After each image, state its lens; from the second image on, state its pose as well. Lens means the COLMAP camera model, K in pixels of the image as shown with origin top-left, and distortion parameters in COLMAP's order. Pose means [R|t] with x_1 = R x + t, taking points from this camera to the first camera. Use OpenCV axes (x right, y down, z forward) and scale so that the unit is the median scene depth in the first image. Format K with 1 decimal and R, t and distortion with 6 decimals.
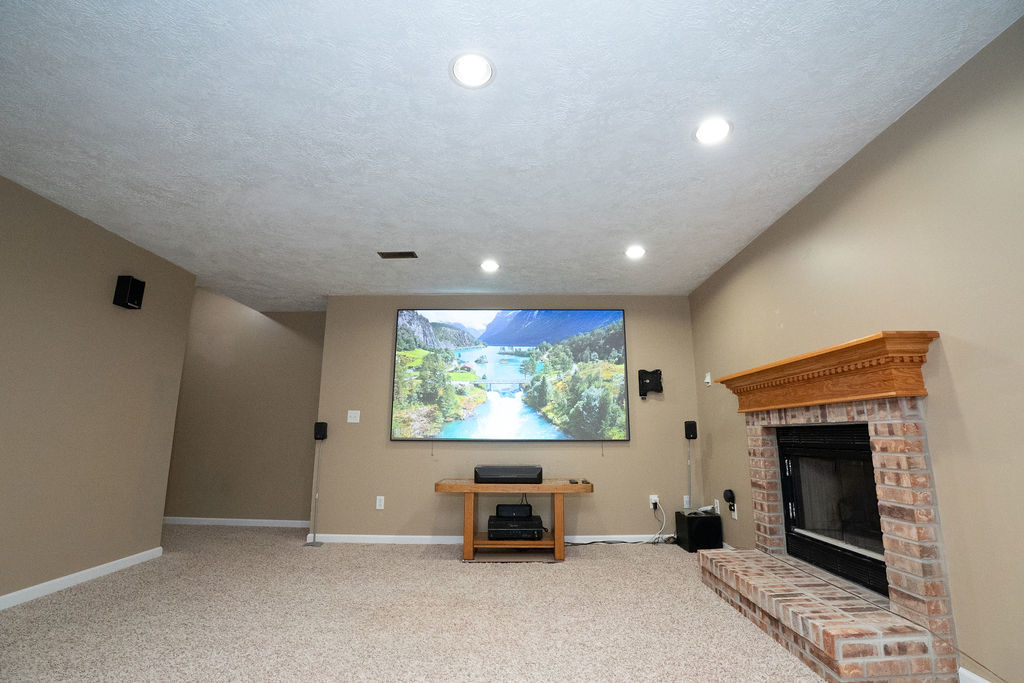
lens RADIAL K [[447.6, 0, 513.8], [0, 447.6, 341.6], [0, 0, 1]] dist [-0.064016, 0.012777]
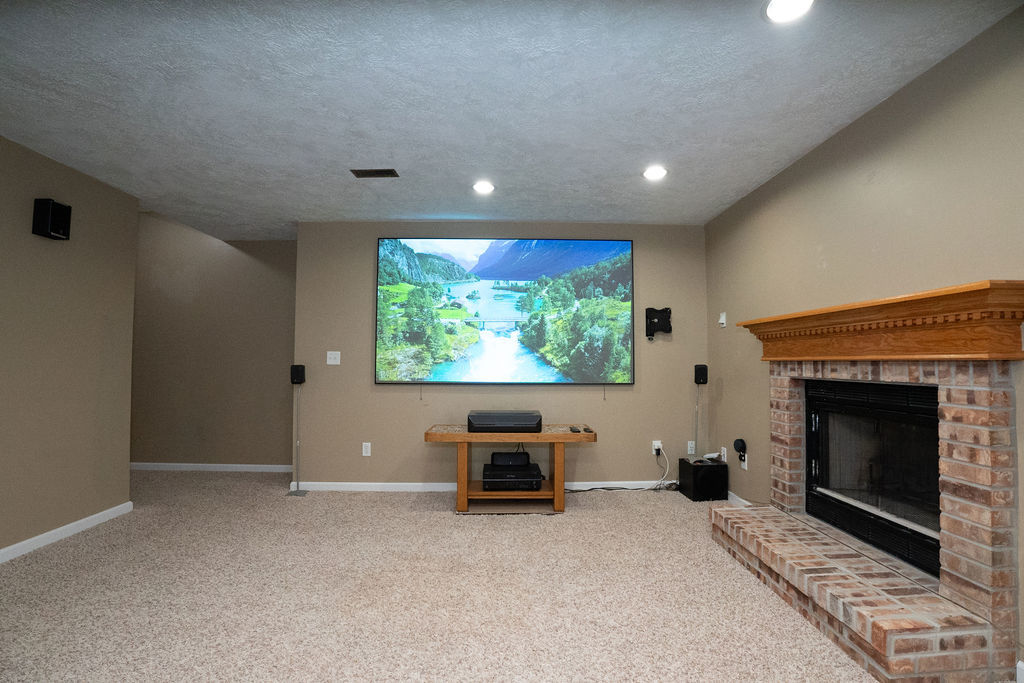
lens RADIAL K [[446.2, 0, 512.0], [0, 446.2, 341.5], [0, 0, 1]] dist [-0.061549, 0.011382]
pose [[0.999675, 0.002306, 0.025393, -0.026565], [-0.006357, 0.986994, 0.160631, -0.019380], [-0.024693, -0.160741, 0.986688, 0.149546]]
